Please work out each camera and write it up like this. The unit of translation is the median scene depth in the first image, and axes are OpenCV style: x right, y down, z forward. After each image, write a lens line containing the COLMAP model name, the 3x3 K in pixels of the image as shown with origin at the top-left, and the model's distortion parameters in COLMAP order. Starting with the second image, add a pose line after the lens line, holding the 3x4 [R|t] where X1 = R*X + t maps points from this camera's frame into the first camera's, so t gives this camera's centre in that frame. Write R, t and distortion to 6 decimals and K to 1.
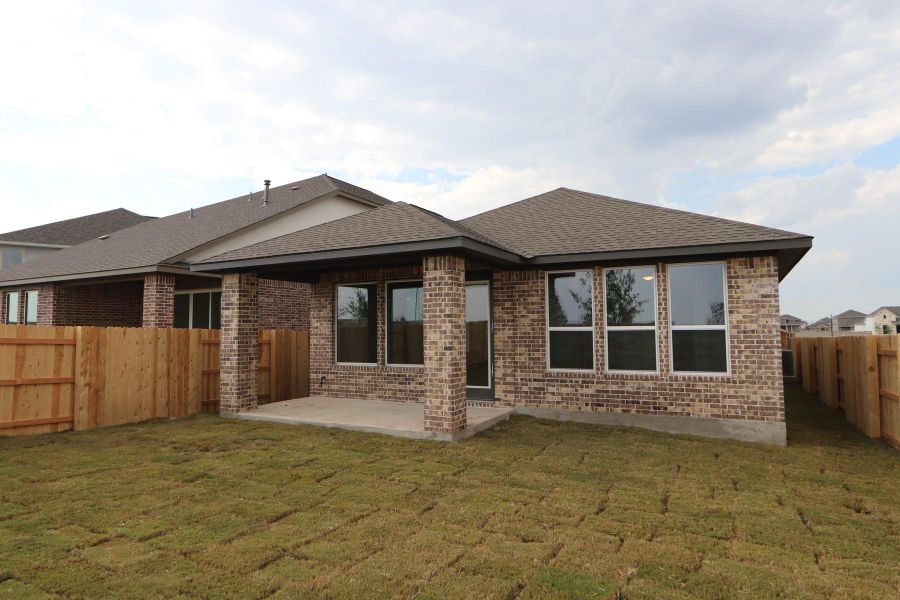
lens RADIAL K [[550.0, 0, 446.0], [0, 550.0, 292.9], [0, 0, 1]] dist [-0.018344, 0.010385]
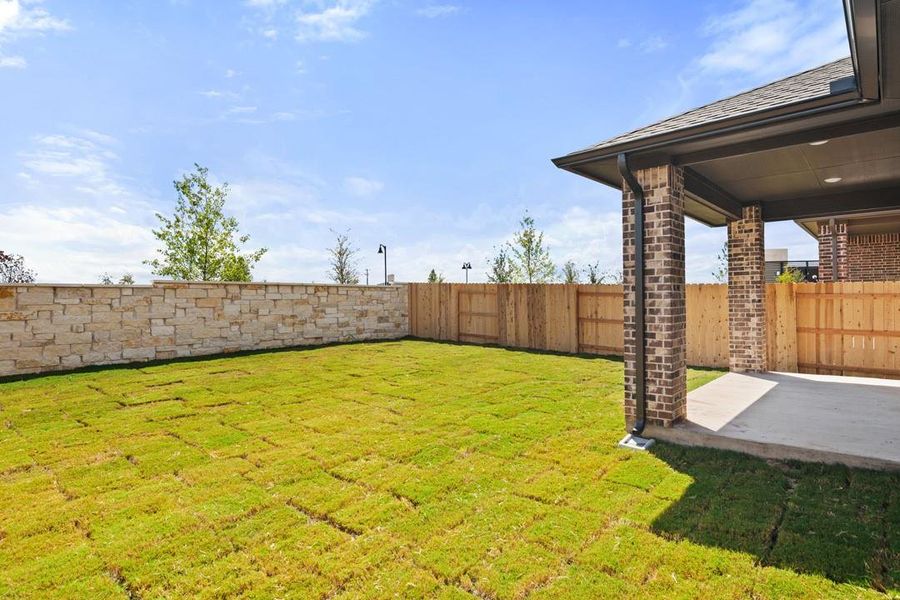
lens RADIAL K [[476.4, 0, 462.3], [0, 476.4, 294.8], [0, 0, 1]] dist [0.001217, -0.009639]
pose [[-0.217983, -0.002628, -0.975949, 0.522095], [0.078201, 0.996734, -0.020150, 0.068670], [0.972814, -0.080713, -0.217066, 0.744161]]
